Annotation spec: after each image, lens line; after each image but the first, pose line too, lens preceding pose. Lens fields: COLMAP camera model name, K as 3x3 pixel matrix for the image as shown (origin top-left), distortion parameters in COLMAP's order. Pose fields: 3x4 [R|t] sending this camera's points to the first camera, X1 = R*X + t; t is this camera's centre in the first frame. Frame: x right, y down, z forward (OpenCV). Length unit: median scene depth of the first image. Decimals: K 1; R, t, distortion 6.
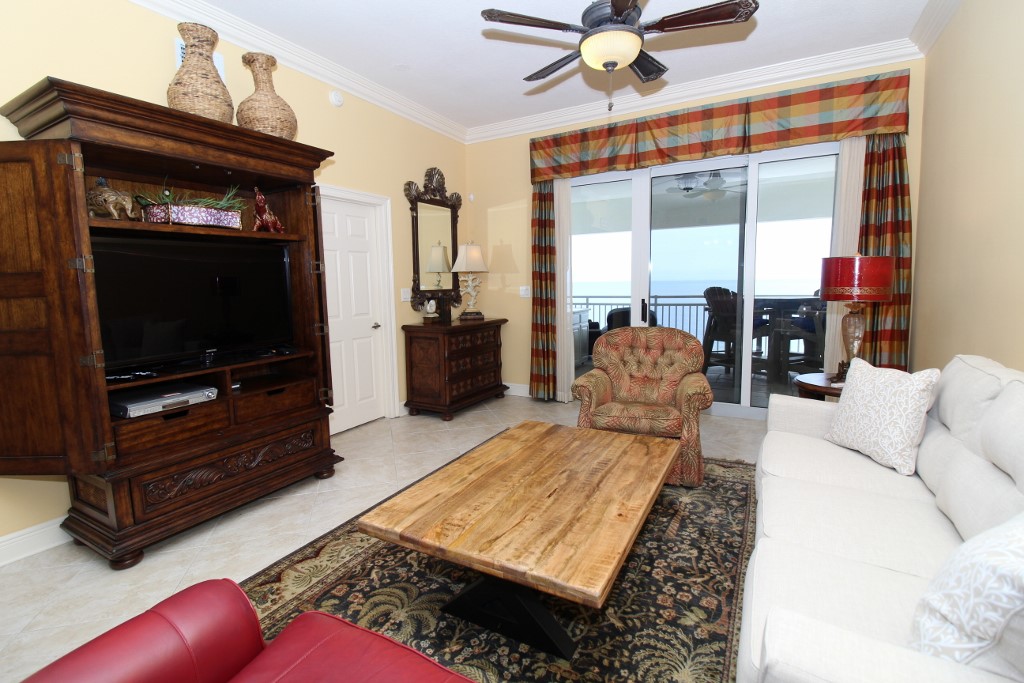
lens RADIAL K [[472.0, 0, 511.5], [0, 472.0, 329.7], [0, 0, 1]] dist [-0.000551, -0.013406]
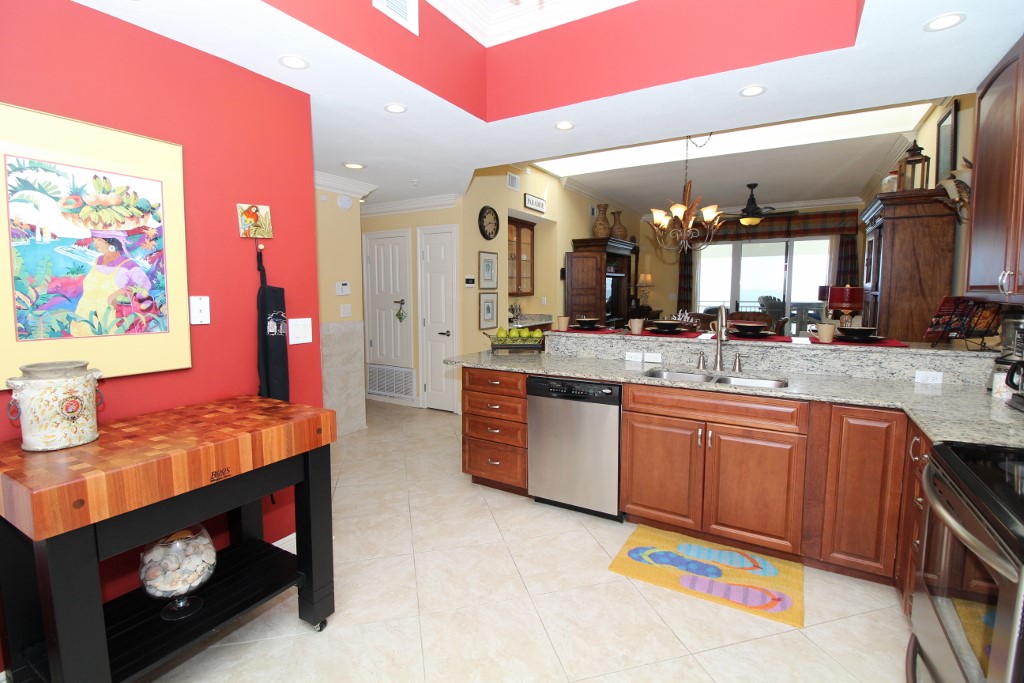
lens RADIAL K [[470.8, 0, 510.5], [0, 470.8, 333.1], [0, 0, 1]] dist [-0.001110, -0.014681]
pose [[0.999343, 0.017671, -0.031655, -1.507948], [-0.017936, 0.999806, -0.008100, 0.256820], [0.031505, 0.008662, 0.999466, -2.575307]]
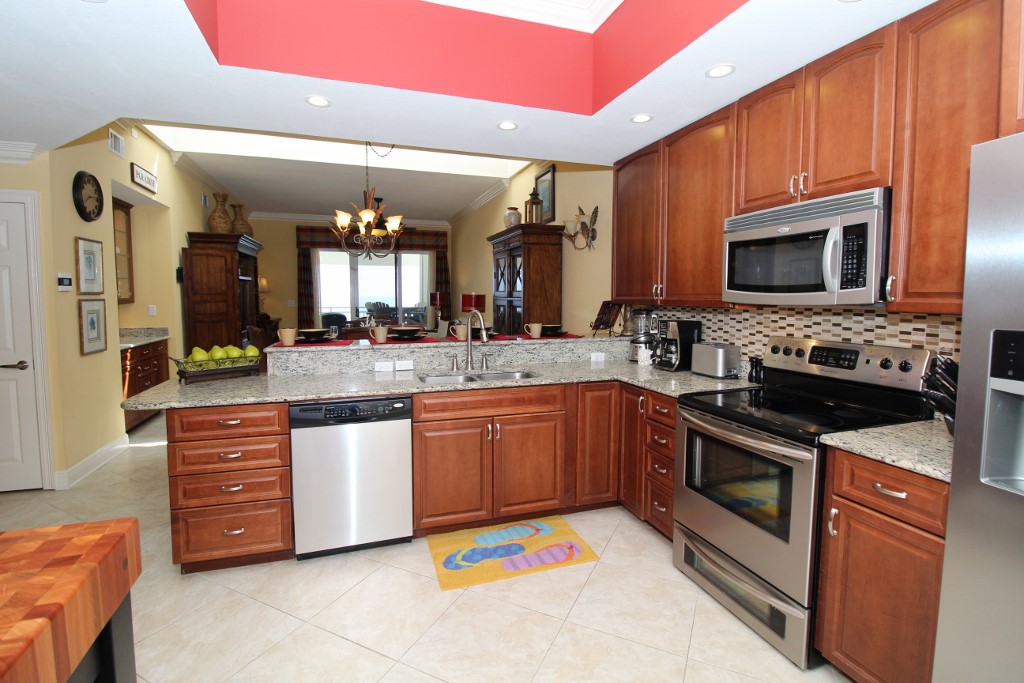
lens RADIAL K [[472.0, 0, 511.5], [0, 472.0, 329.7], [0, 0, 1]] dist [-0.000551, -0.013406]
pose [[0.673668, -0.033367, 0.738280, -1.965570], [0.059722, 0.998171, -0.009382, 0.237838], [-0.736617, 0.050412, 0.674429, -2.303309]]
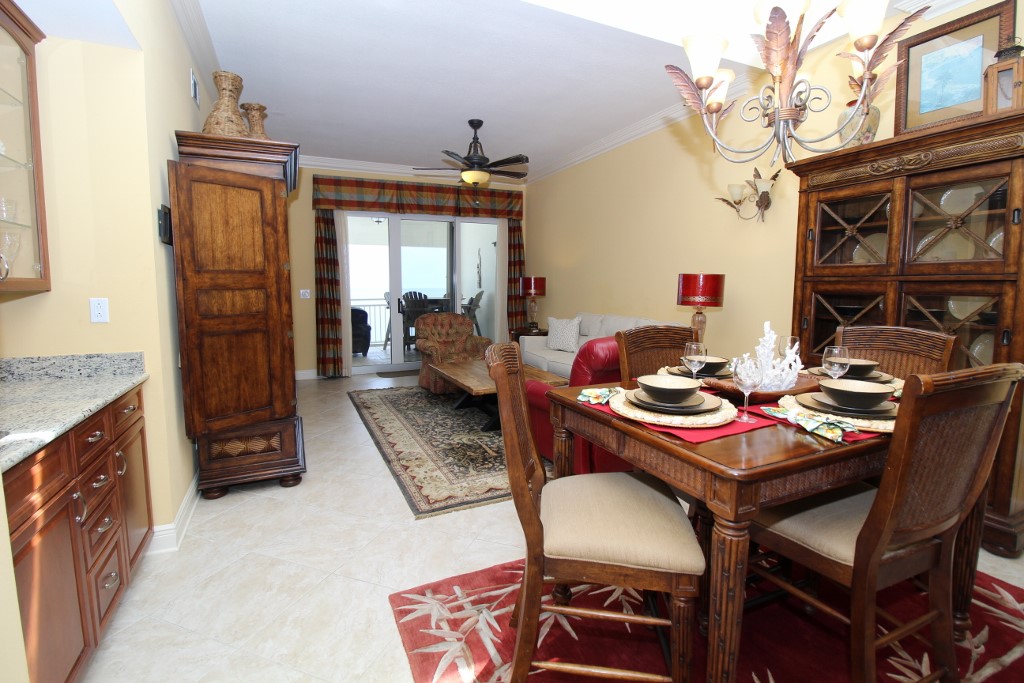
lens RADIAL K [[472.0, 0, 511.5], [0, 472.0, 329.7], [0, 0, 1]] dist [-0.000551, -0.013406]
pose [[0.587775, -0.057894, 0.806951, -1.679760], [0.072895, 0.997169, 0.018445, 0.075721], [-0.805734, 0.047981, 0.590331, -0.402928]]
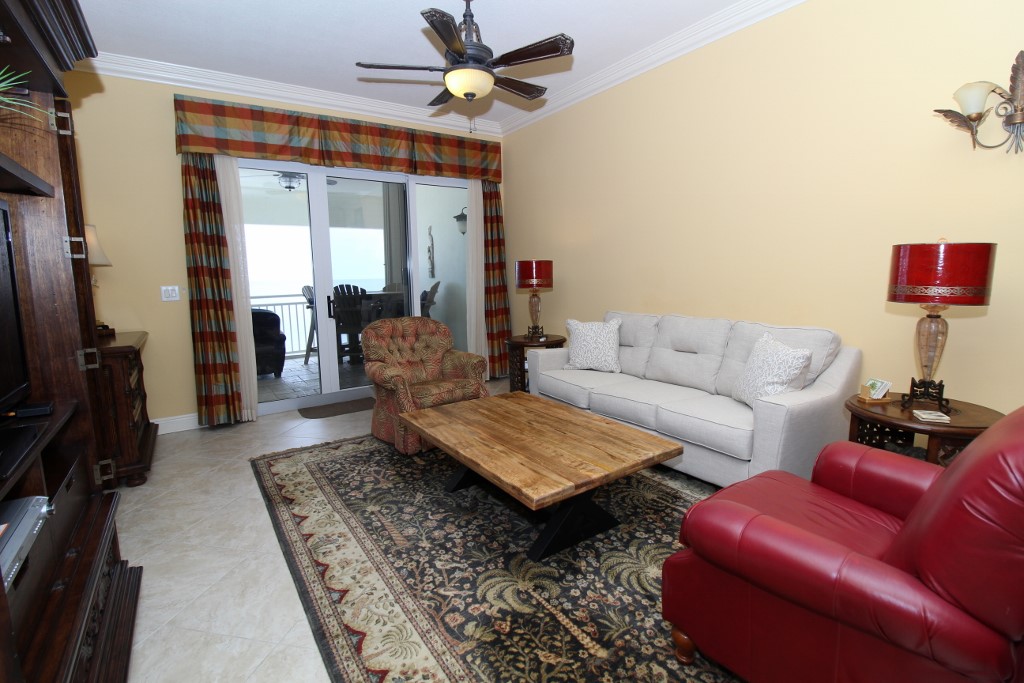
lens RADIAL K [[472.0, 0, 511.5], [0, 472.0, 329.7], [0, 0, 1]] dist [-0.000551, -0.013406]
pose [[0.448410, -0.096263, 0.888629, -1.026330], [0.101819, 0.993213, 0.056214, -0.023407], [-0.888010, 0.065272, 0.455168, 0.458429]]
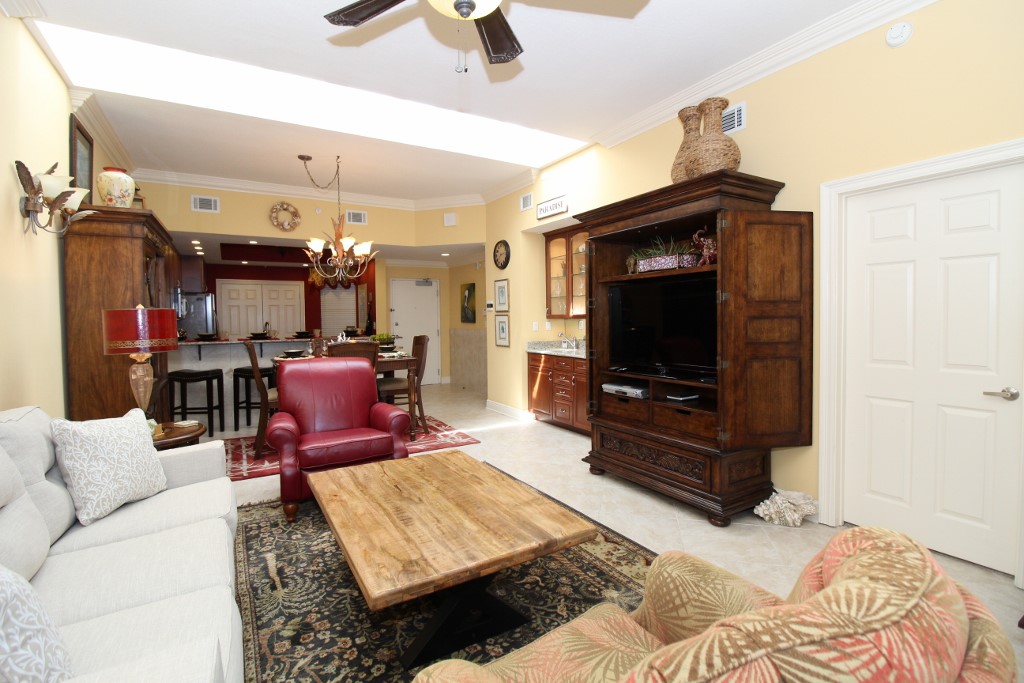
lens RADIAL K [[472.0, 0, 511.5], [0, 472.0, 329.7], [0, 0, 1]] dist [-0.000551, -0.013406]
pose [[-0.503638, 0.050749, -0.862423, 0.914892], [-0.066249, 0.993065, 0.097124, -0.198237], [0.861371, 0.106050, -0.496783, 1.686980]]
